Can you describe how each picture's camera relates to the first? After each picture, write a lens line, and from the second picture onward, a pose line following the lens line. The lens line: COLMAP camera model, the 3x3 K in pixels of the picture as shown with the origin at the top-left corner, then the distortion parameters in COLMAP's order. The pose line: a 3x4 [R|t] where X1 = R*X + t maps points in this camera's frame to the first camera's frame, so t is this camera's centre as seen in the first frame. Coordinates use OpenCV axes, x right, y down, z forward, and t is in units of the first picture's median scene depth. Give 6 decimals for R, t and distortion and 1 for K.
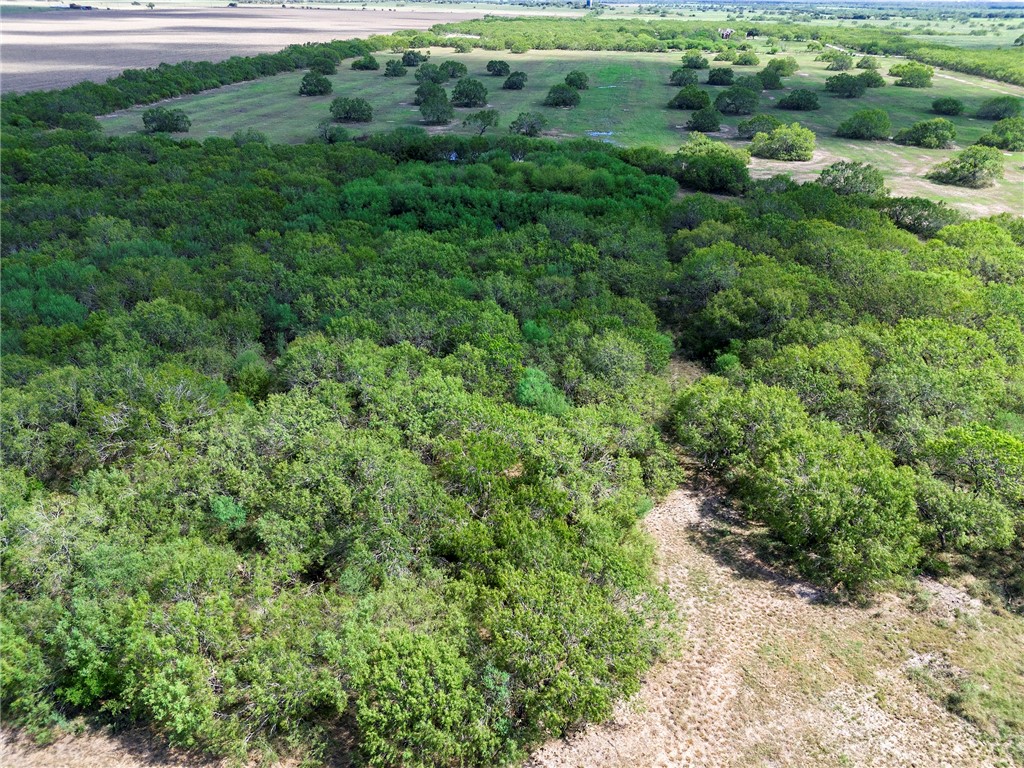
lens RADIAL K [[731.9, 0, 512.1], [0, 731.9, 404.2], [0, 0, 1]] dist [0.052288, -0.059941]
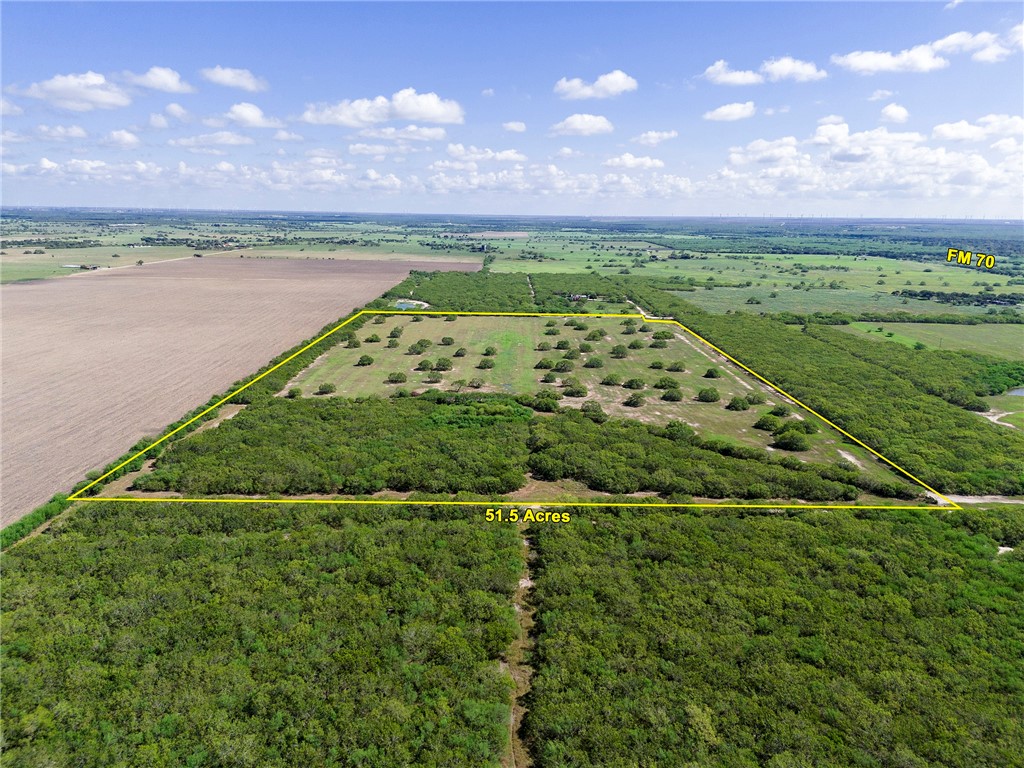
lens RADIAL K [[731.9, 0, 512.1], [0, 731.9, 404.2], [0, 0, 1]] dist [0.052288, -0.059941]
pose [[0.990693, -0.027365, 0.133336, -0.400011], [0.059461, 0.968178, -0.243097, 0.608996], [-0.122440, 0.248763, 0.960794, -2.833693]]
